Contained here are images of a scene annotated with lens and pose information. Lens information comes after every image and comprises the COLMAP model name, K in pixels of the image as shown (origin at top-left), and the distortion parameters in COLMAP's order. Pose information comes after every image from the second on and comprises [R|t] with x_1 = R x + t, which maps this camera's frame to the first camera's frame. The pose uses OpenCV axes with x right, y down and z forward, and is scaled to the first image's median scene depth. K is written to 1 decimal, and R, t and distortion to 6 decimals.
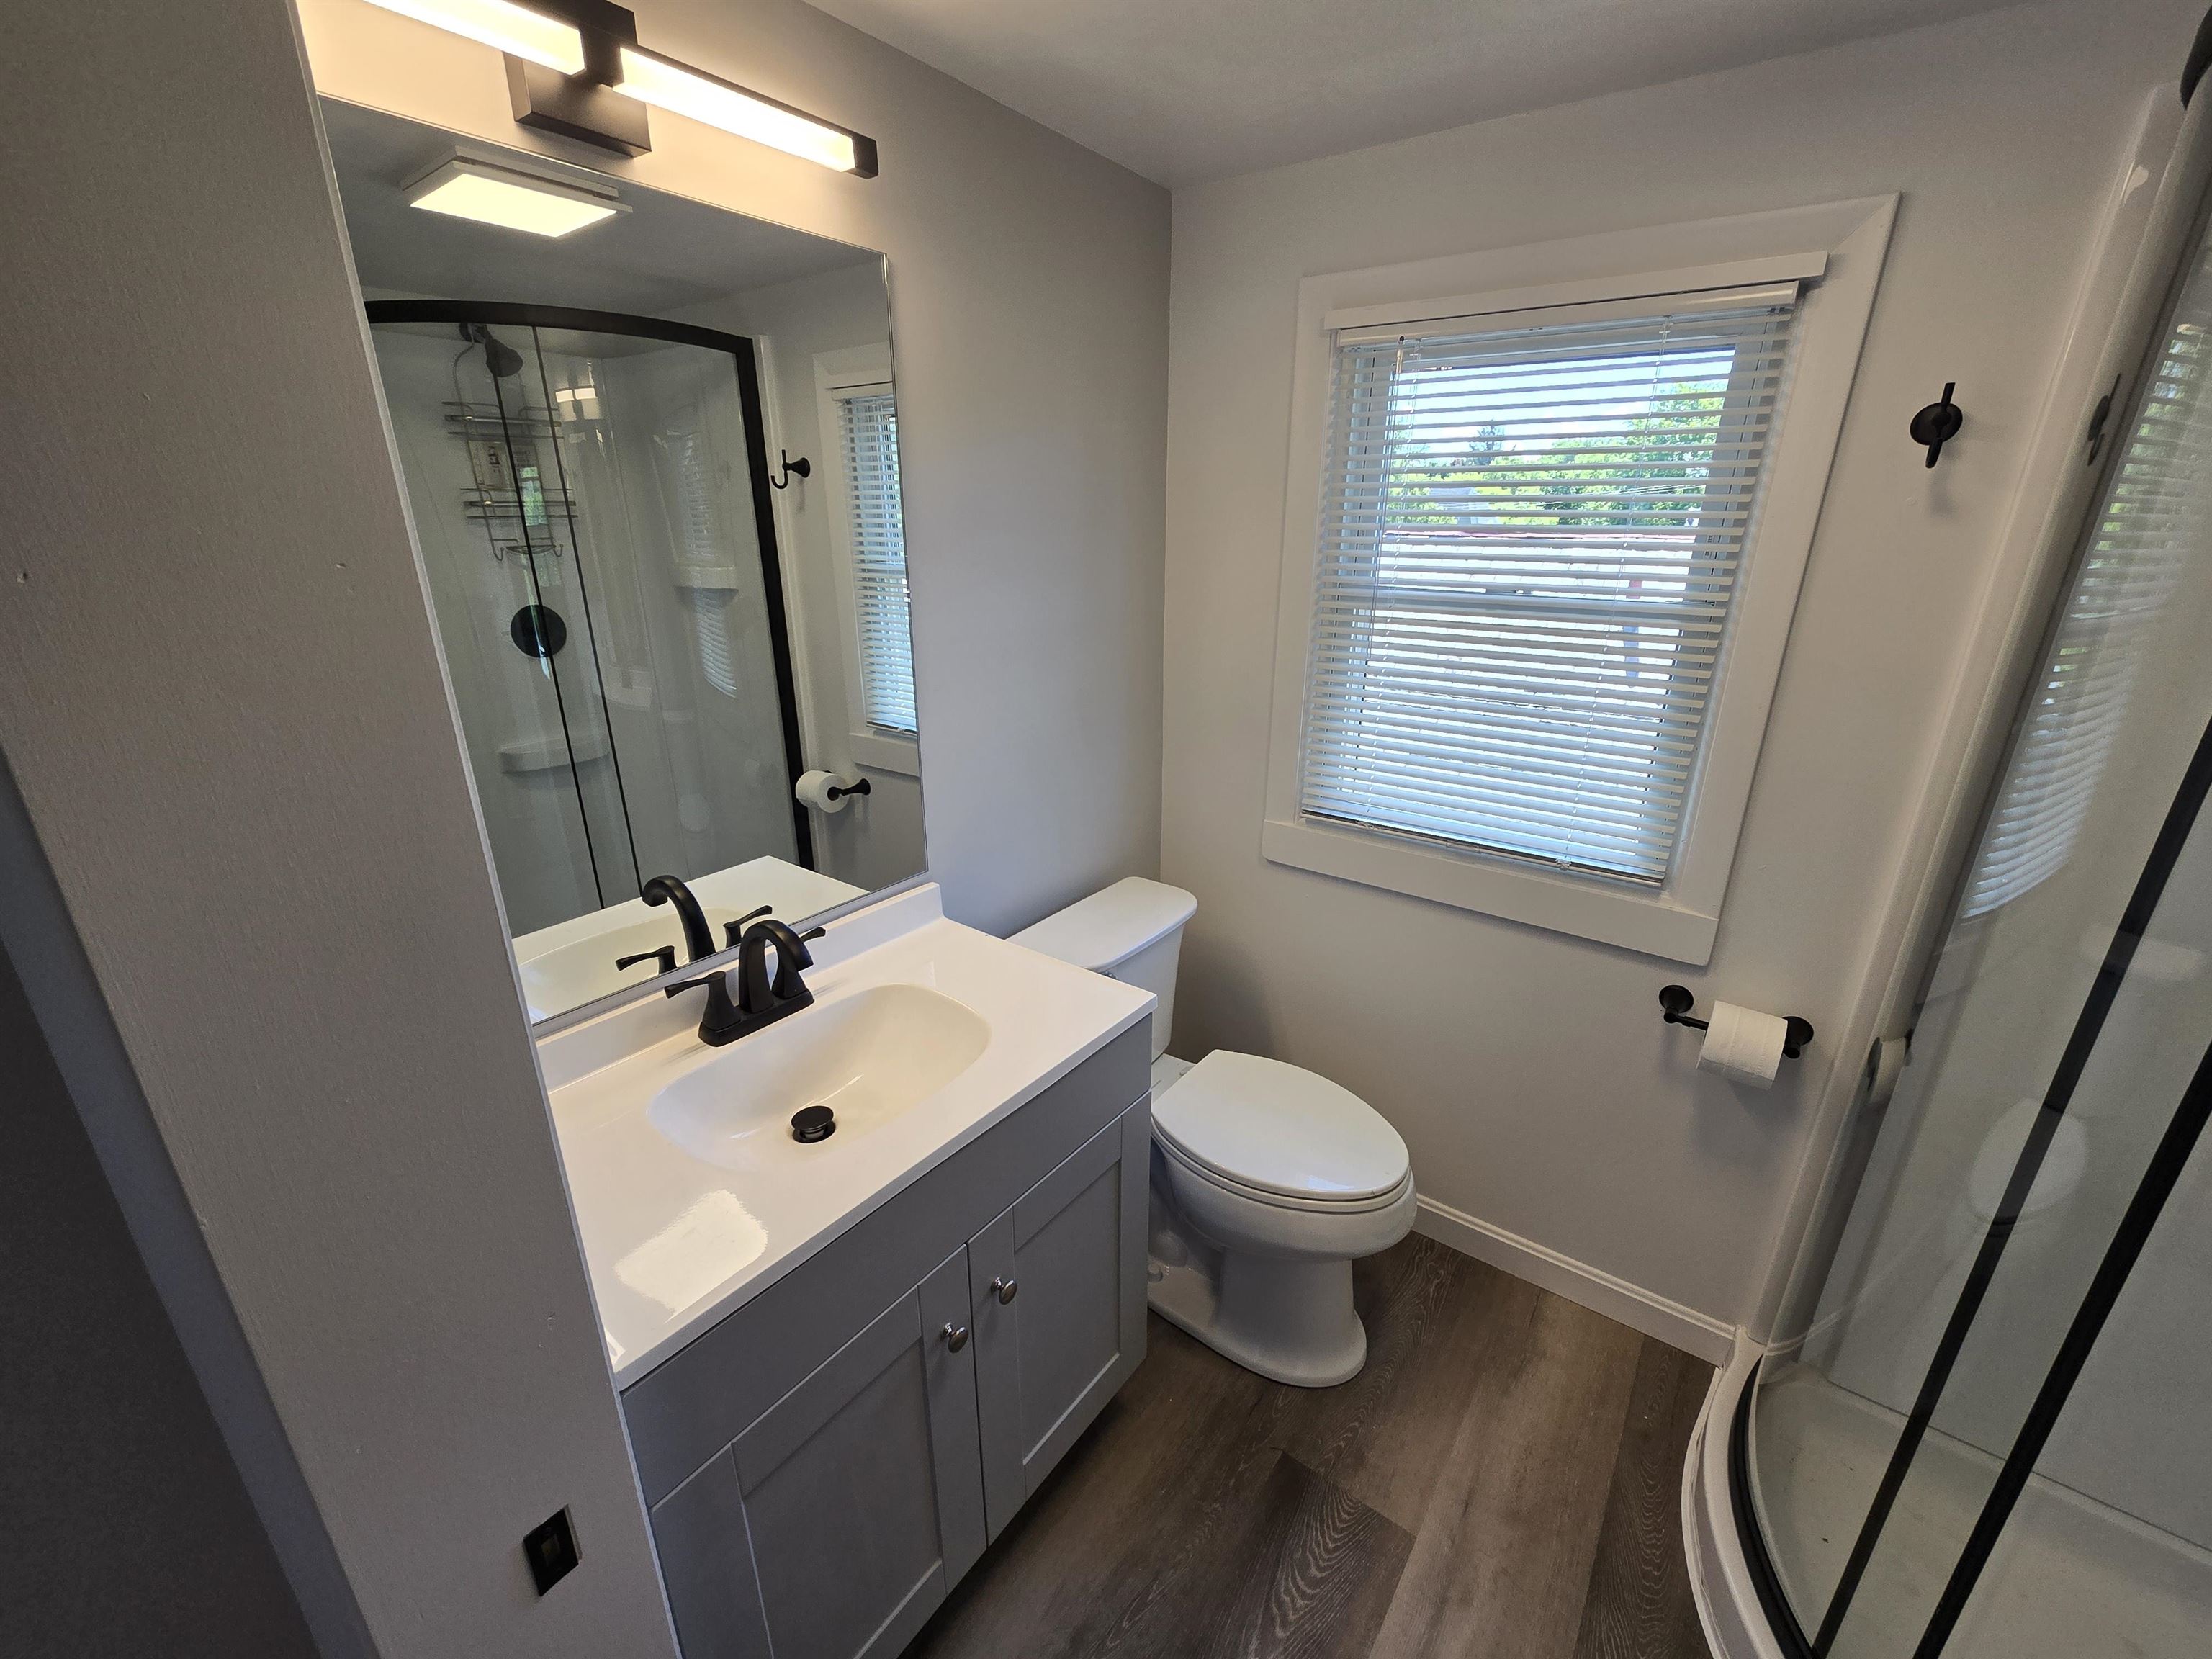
lens RADIAL K [[895.2, 0, 1118.1], [0, 895.2, 831.7], [0, 0, 1]] dist [-0.003903, -0.000535]
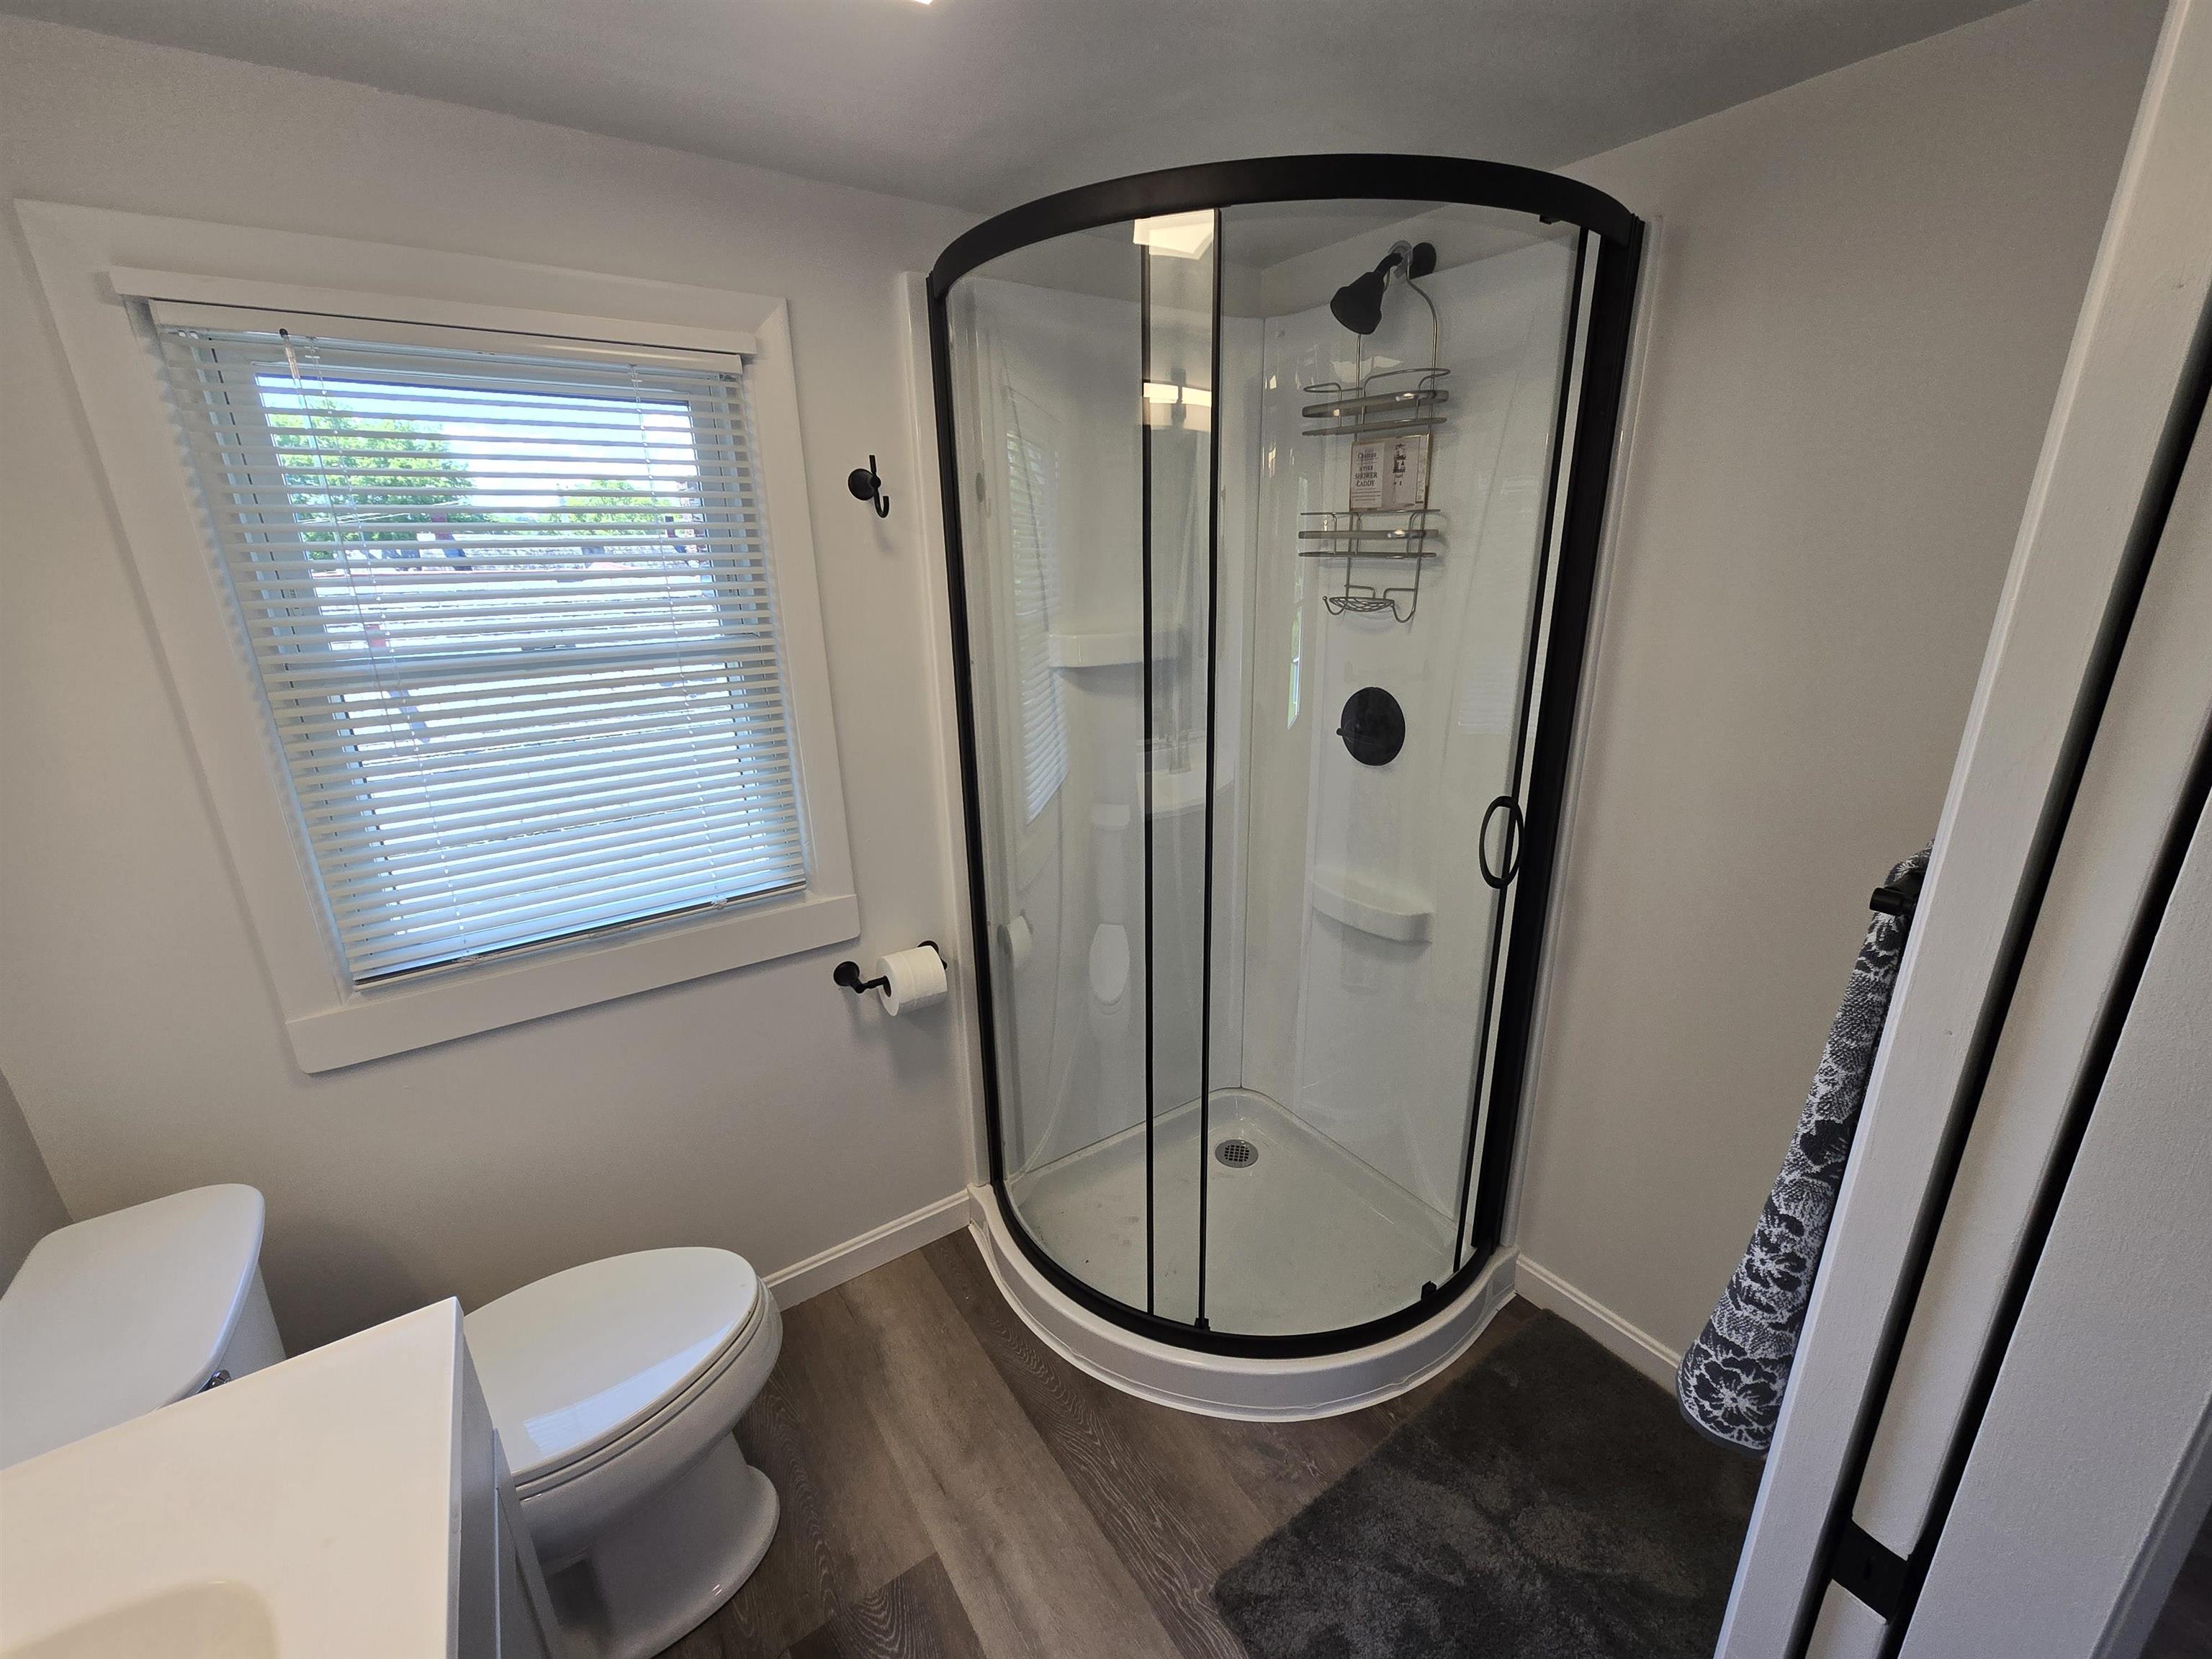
lens RADIAL K [[903.9, 0, 1119.3], [0, 903.9, 837.4], [0, 0, 1]] dist [0.001064, -0.000171]
pose [[0.334247, -0.303209, 0.892381, -0.238287], [0.334899, 0.923255, 0.188261, -0.074858], [-0.880978, 0.235932, 0.410139, 0.180119]]
